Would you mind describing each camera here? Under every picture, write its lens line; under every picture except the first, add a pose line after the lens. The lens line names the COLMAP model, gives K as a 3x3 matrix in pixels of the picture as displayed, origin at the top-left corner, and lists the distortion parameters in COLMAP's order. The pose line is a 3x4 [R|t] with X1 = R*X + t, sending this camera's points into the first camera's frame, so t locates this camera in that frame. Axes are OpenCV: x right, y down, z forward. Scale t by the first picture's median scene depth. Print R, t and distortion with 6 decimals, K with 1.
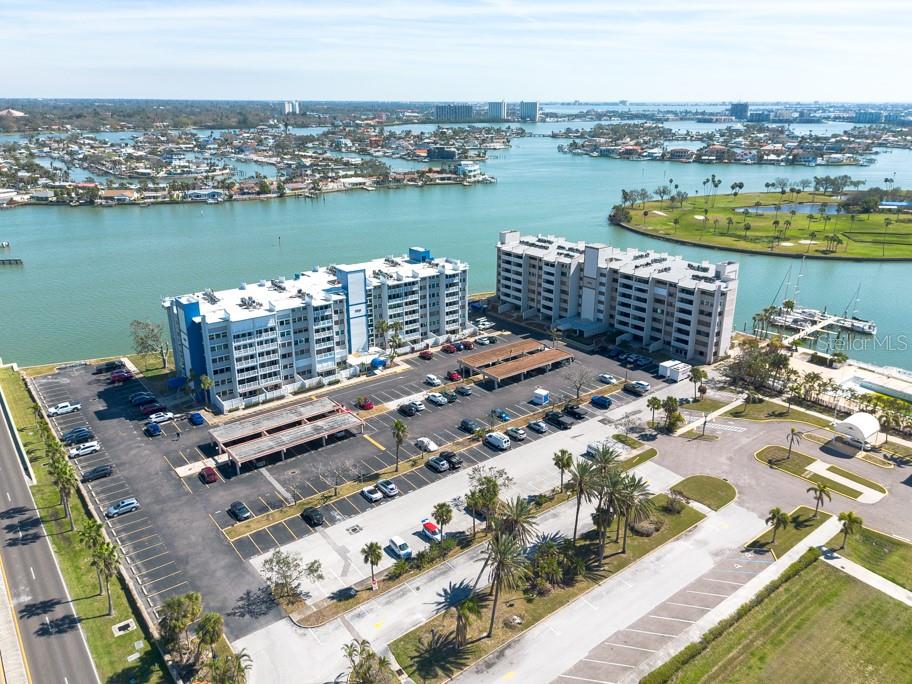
lens RADIAL K [[666.4, 0, 467.6], [0, 666.4, 337.6], [0, 0, 1]] dist [0.077482, -0.082114]
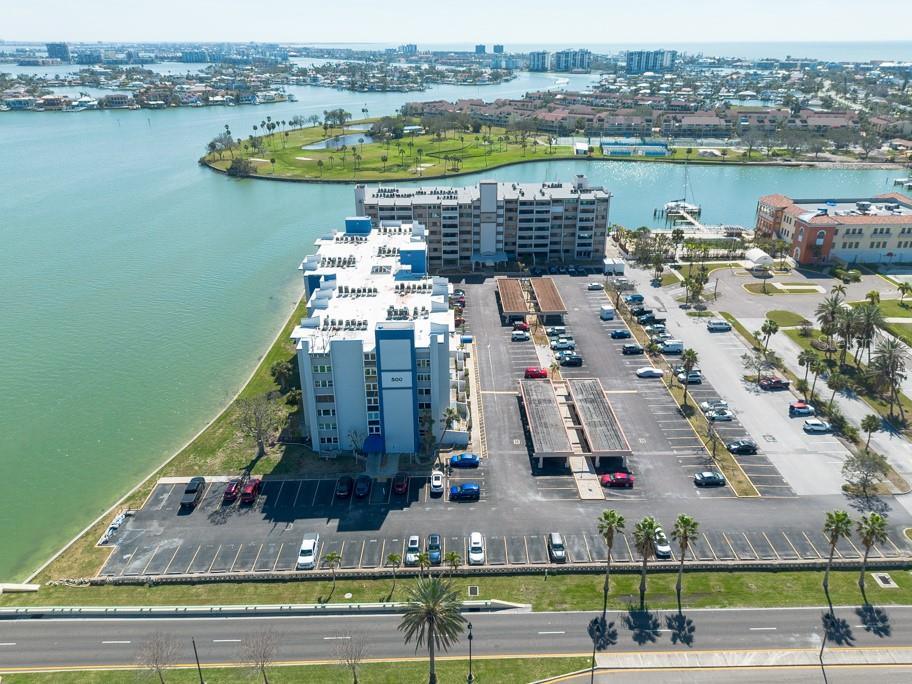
lens RADIAL K [[647.9, 0, 458.3], [0, 647.9, 343.6], [0, 0, 1]] dist [0.069566, -0.072014]
pose [[0.609119, -0.336965, 0.717934, -0.751926], [0.268573, 0.939404, 0.213046, -0.143848], [-0.746219, 0.063047, 0.662708, 0.407436]]
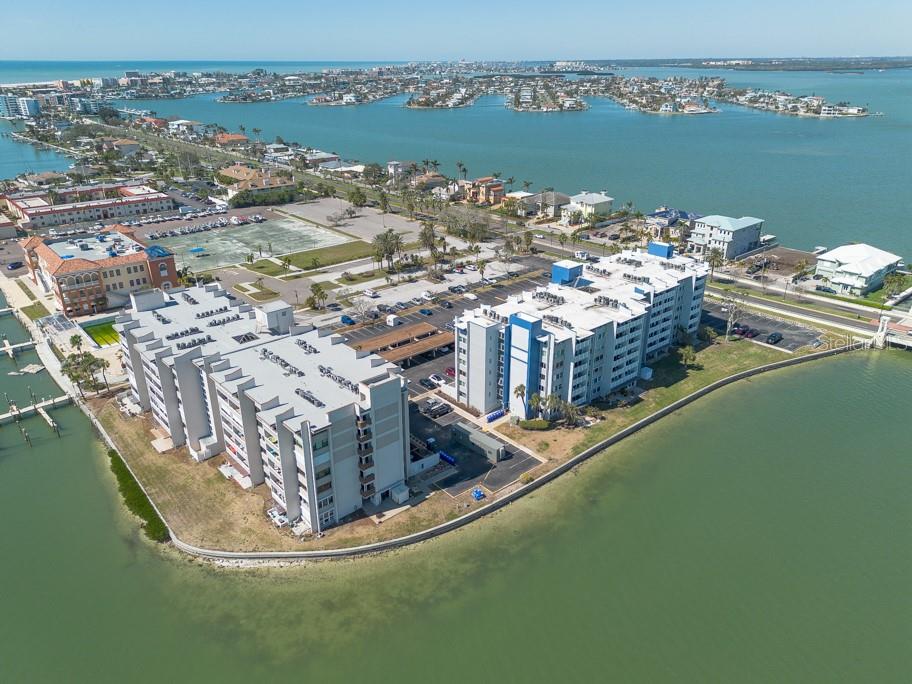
lens RADIAL K [[647.9, 0, 458.3], [0, 647.9, 343.6], [0, 0, 1]] dist [0.069566, -0.072014]
pose [[-0.999044, 0.018295, -0.039691, 0.028358], [-0.013696, 0.731360, 0.681854, -0.654449], [0.041503, 0.681746, -0.730411, 1.727854]]
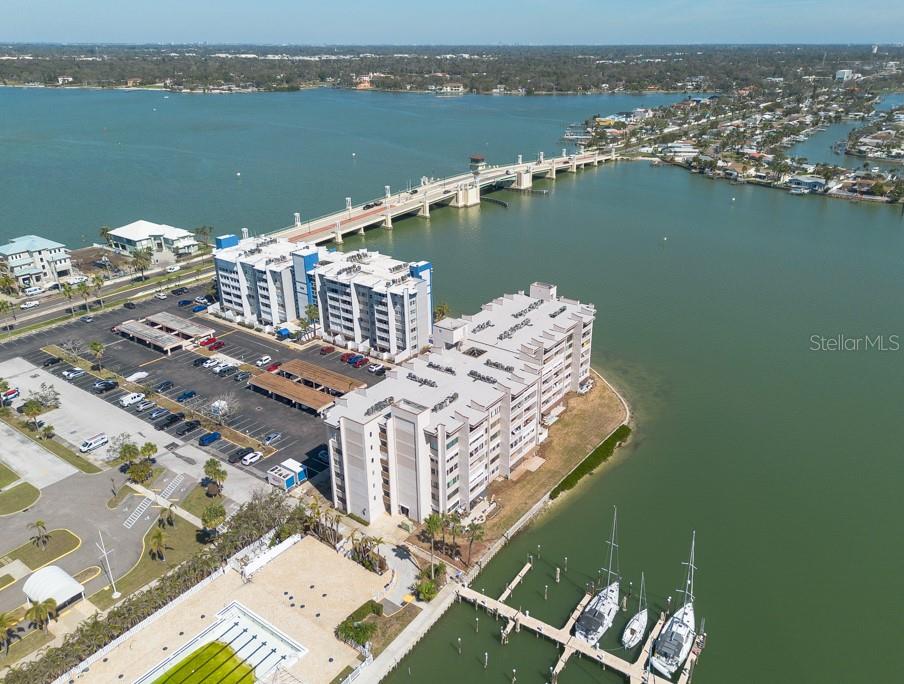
lens RADIAL K [[676.8, 0, 483.6], [0, 676.8, 344.7], [0, 0, 1]] dist [0.064102, -0.077986]
pose [[0.286575, 0.385254, -0.877186, 1.000558], [-0.322178, 0.901017, 0.290465, -0.394416], [0.902262, 0.199370, 0.382329, 0.832233]]
